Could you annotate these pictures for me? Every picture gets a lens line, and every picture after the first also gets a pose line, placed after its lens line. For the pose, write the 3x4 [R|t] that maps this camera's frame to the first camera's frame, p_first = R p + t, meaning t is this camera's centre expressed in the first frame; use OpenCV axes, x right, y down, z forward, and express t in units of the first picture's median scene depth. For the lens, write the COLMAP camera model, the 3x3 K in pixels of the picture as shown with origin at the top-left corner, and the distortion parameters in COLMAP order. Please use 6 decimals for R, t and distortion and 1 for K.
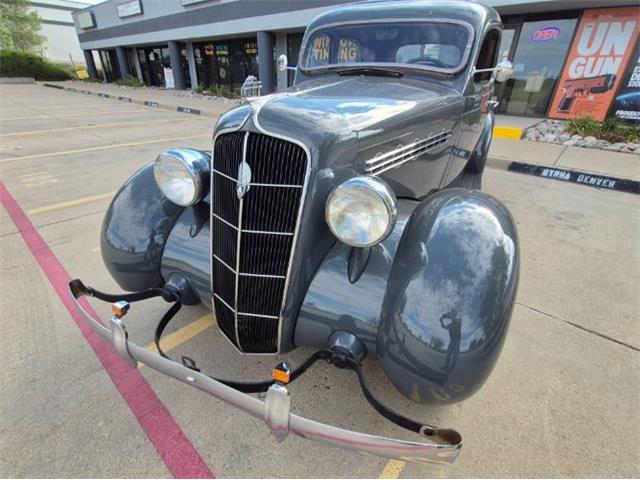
lens RADIAL K [[317.5, 0, 300.9], [0, 317.5, 240.5], [0, 0, 1]] dist [0.001799, -0.001707]
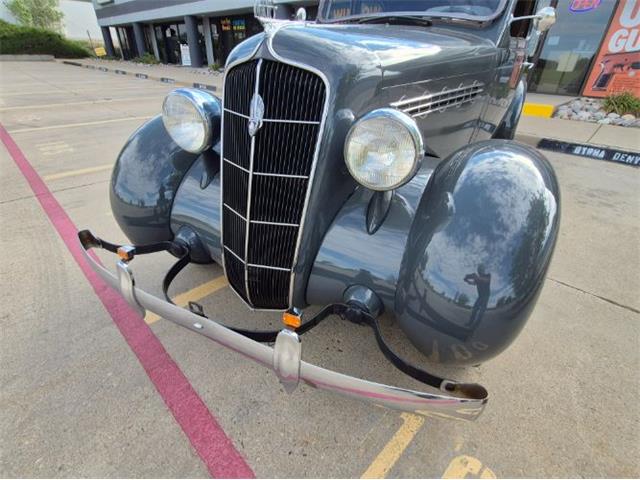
lens RADIAL K [[317.5, 0, 300.9], [0, 317.5, 240.5], [0, 0, 1]] dist [0.001799, -0.001707]
pose [[0.998764, 0.024333, -0.043345, -0.001045], [-0.022218, 0.998569, 0.048642, 0.091382], [0.044466, -0.047618, 0.997875, 0.051749]]
